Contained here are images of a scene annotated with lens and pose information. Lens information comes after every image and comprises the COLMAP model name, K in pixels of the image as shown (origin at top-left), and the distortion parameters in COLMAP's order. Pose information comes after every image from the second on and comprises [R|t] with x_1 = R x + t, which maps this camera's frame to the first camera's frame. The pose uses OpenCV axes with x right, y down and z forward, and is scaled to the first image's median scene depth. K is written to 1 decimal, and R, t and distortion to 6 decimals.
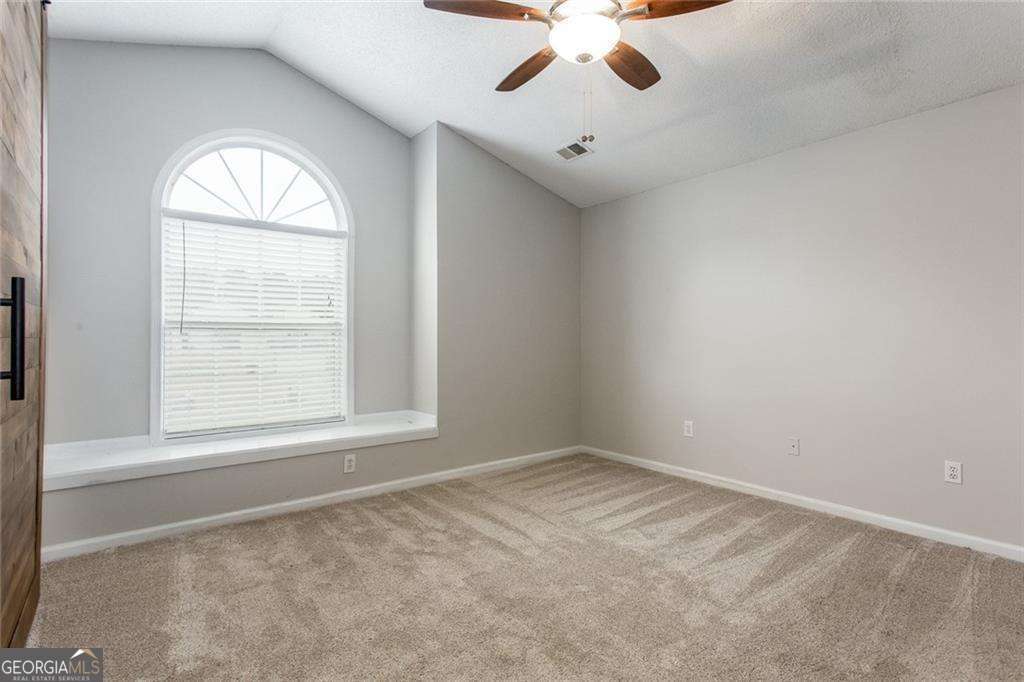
lens RADIAL K [[499.0, 0, 513.0], [0, 499.0, 332.2], [0, 0, 1]] dist [0.003204, 0.000334]
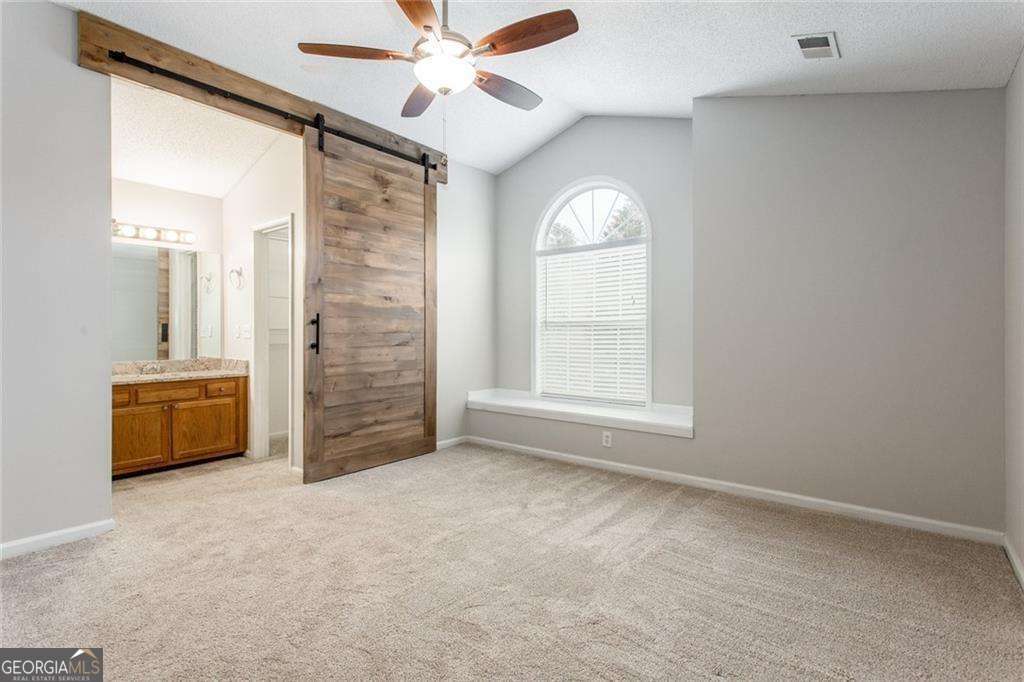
lens RADIAL K [[499.0, 0, 513.0], [0, 499.0, 332.2], [0, 0, 1]] dist [0.003204, 0.000334]
pose [[0.215388, -0.000267, -0.976529, 0.814191], [0.015181, 0.999880, 0.003075, 0.004278], [0.976411, -0.015487, 0.215366, 0.560264]]
